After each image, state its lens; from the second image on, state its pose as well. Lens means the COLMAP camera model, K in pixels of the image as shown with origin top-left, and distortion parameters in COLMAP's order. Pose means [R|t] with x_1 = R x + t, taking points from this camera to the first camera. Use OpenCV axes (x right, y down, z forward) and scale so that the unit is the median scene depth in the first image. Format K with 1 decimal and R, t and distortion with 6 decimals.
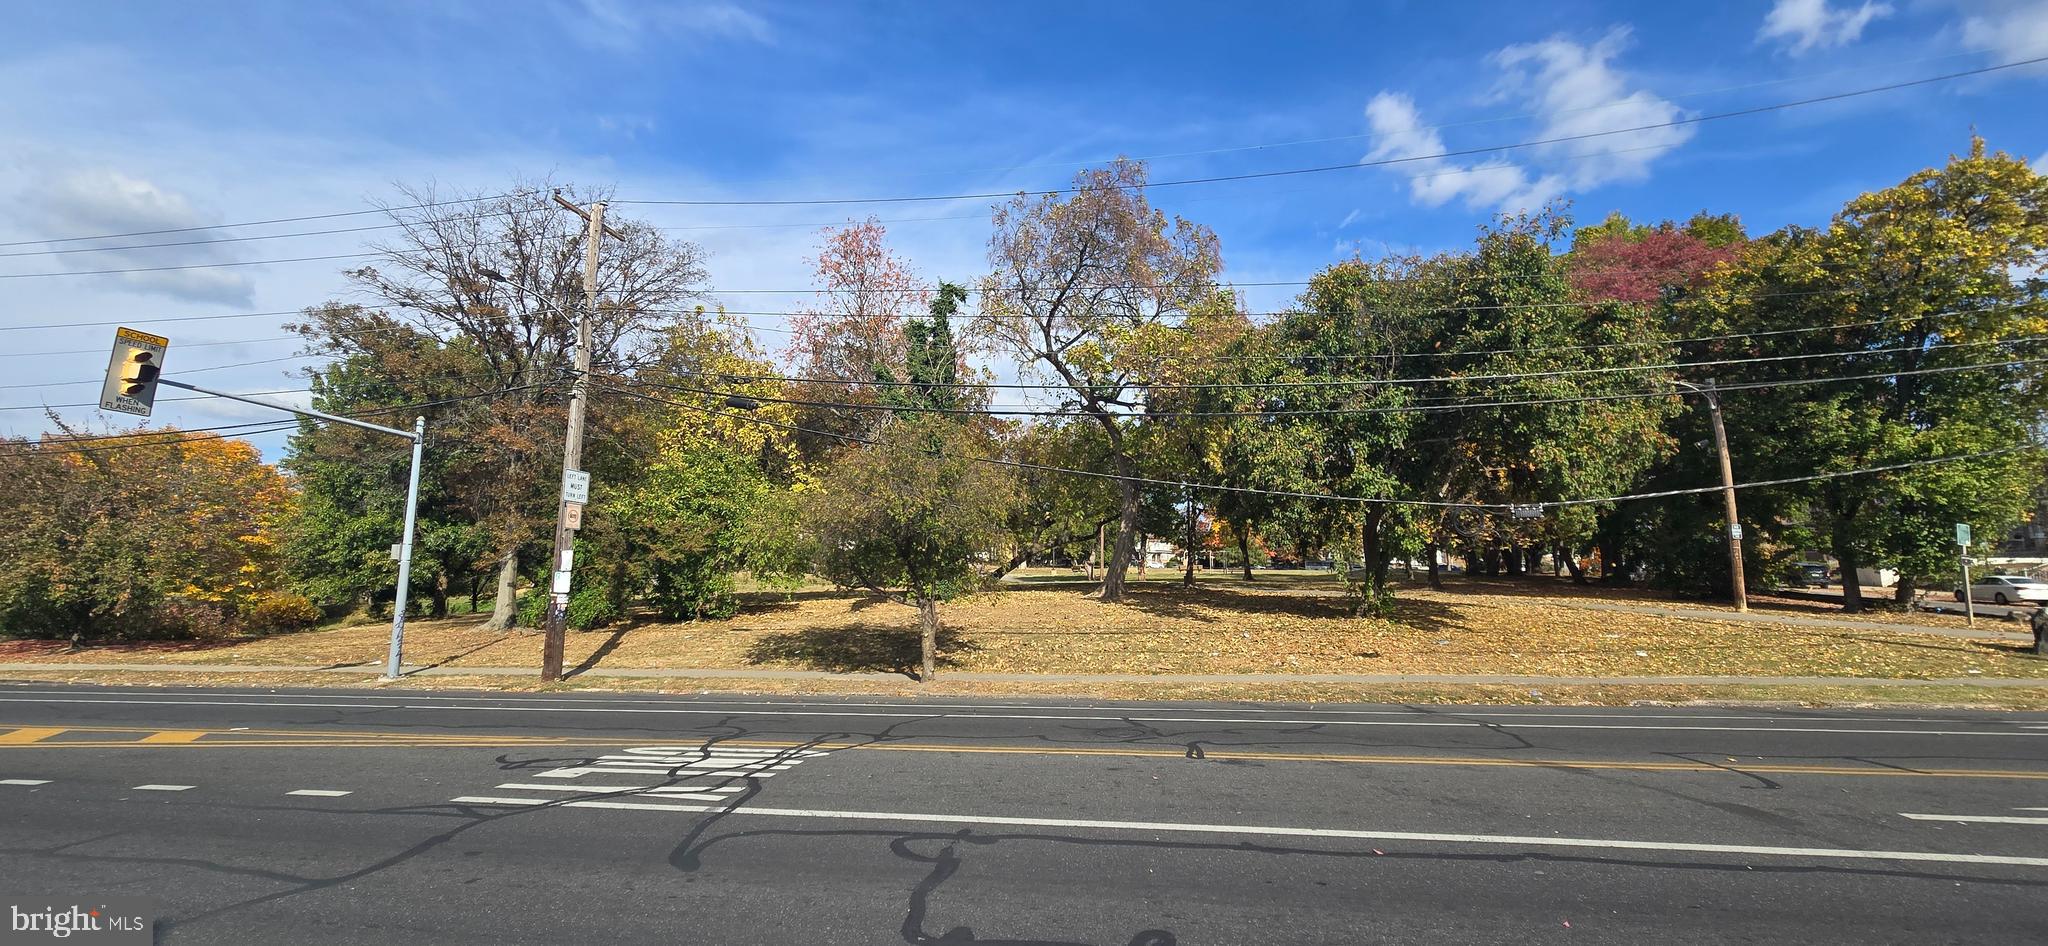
lens RADIAL K [[834.7, 0, 1028.0], [0, 834.7, 478.7], [0, 0, 1]] dist [0.001073, 0.000070]
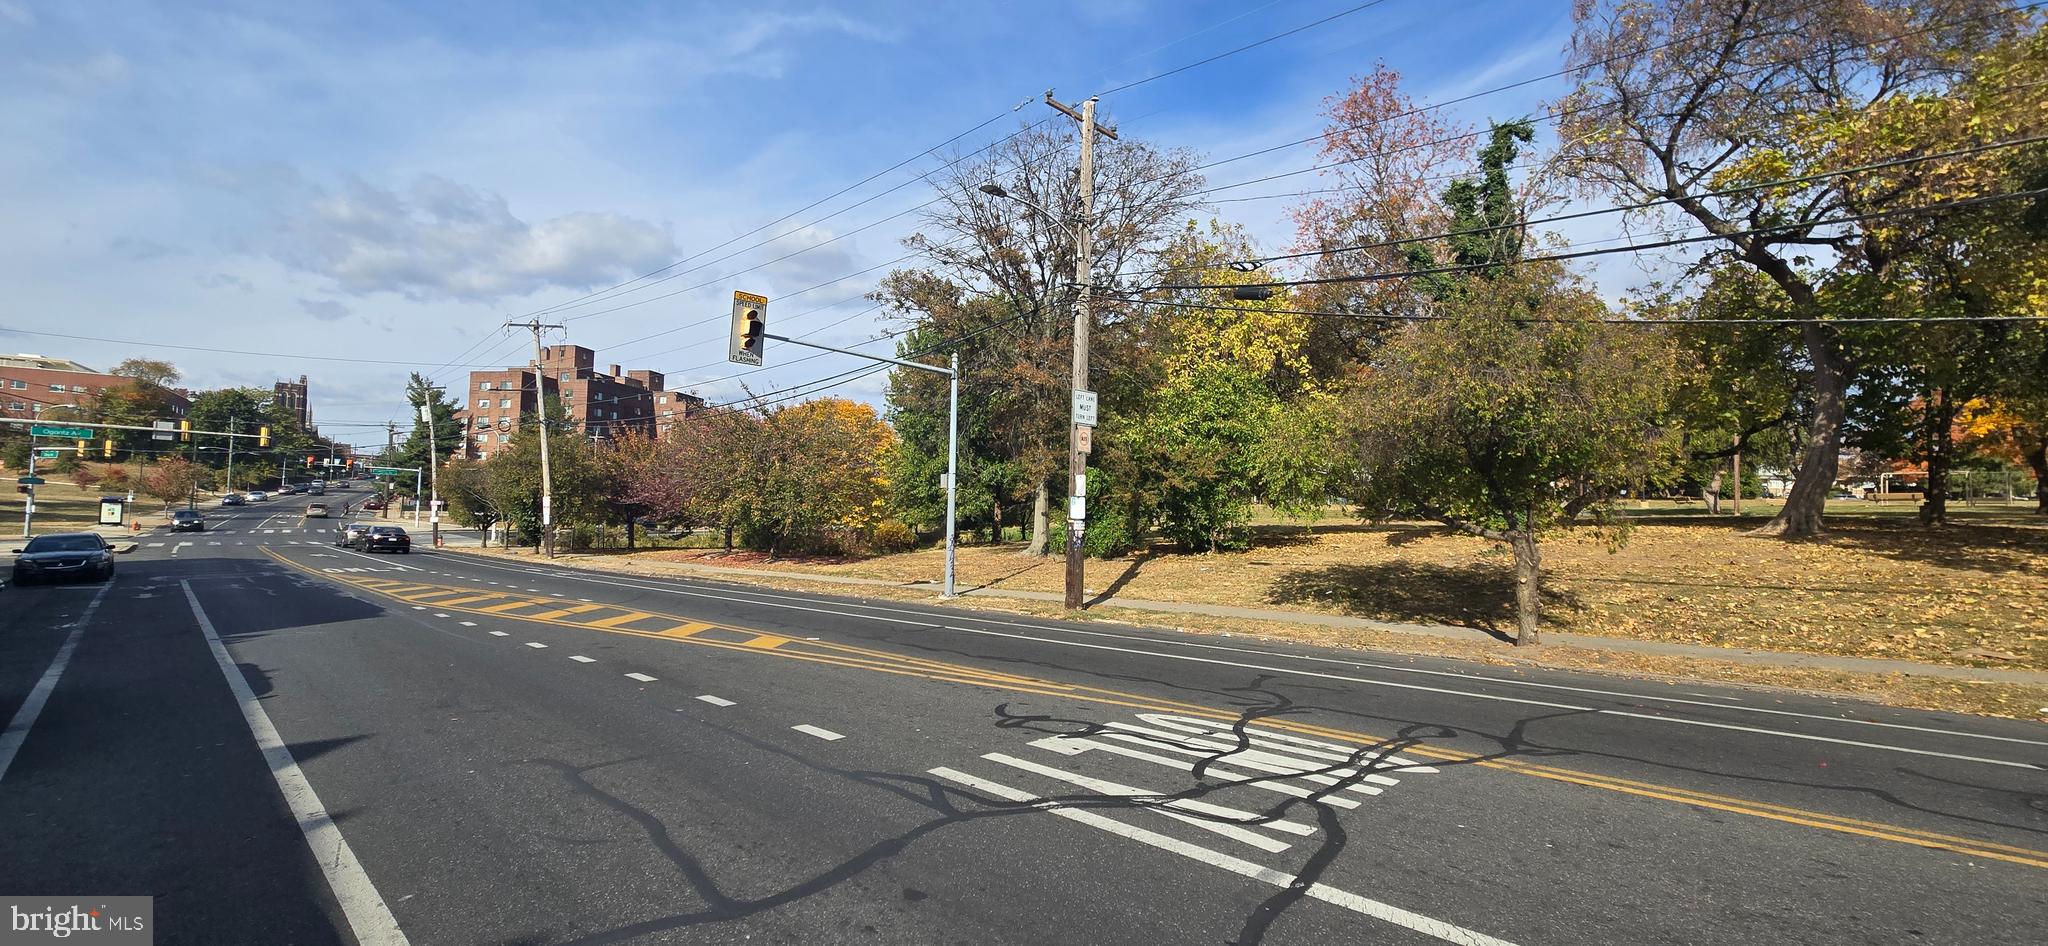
lens RADIAL K [[834.7, 0, 1028.0], [0, 834.7, 478.7], [0, 0, 1]] dist [0.001073, 0.000070]
pose [[0.832679, -0.020853, -0.553364, -0.051913], [0.062984, 0.996372, 0.057228, 0.022283], [0.550163, -0.082505, 0.830972, 0.122376]]
